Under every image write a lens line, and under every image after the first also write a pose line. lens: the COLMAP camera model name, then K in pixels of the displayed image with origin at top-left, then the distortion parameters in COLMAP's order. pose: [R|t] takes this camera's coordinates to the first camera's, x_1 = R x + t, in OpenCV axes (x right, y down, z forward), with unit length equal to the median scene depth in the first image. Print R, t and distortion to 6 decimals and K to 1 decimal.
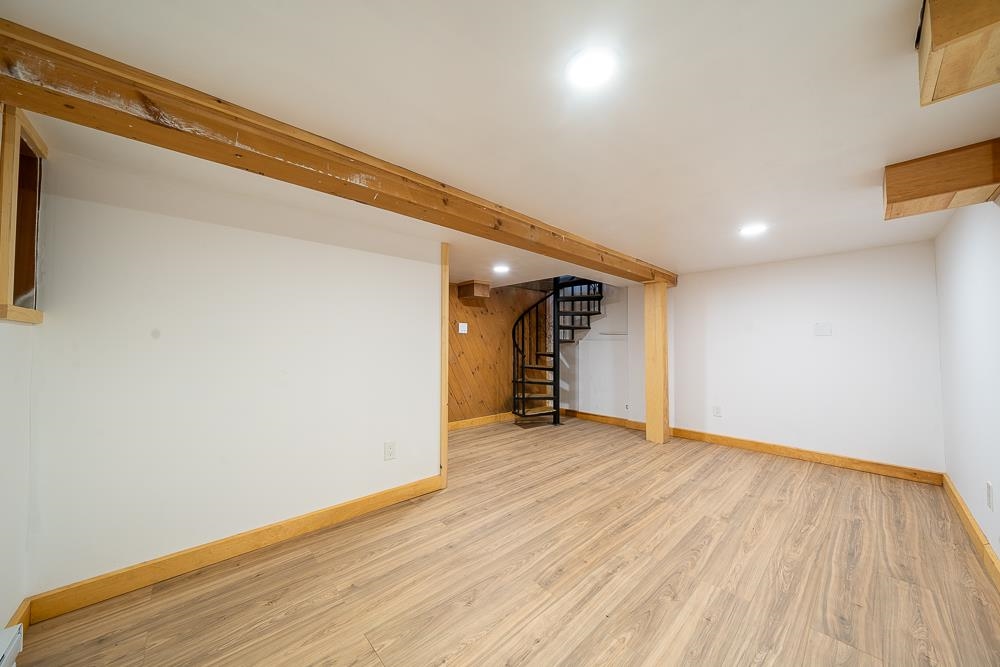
lens RADIAL K [[336.5, 0, 499.2], [0, 336.5, 335.7], [0, 0, 1]] dist [-0.001578, 0.000006]
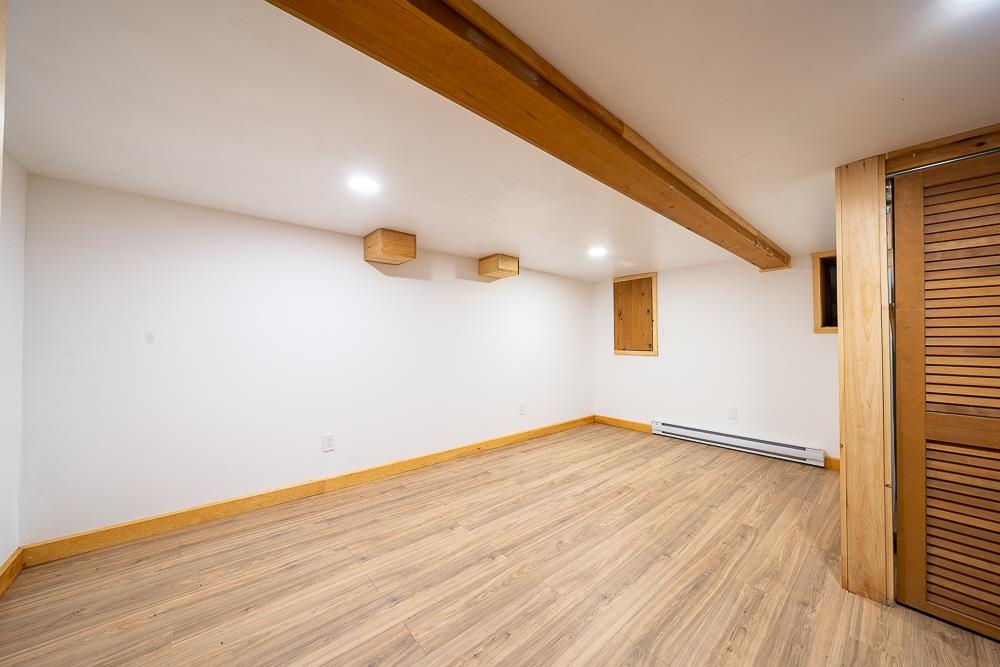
lens RADIAL K [[336.5, 0, 500.0], [0, 336.5, 339.9], [0, 0, 1]] dist [-0.001578, 0.000006]
pose [[-0.999070, -0.001085, 0.043094, 0.495226], [-0.002495, 0.999463, -0.032682, 0.049973], [-0.043036, -0.032759, -0.998536, 1.942052]]
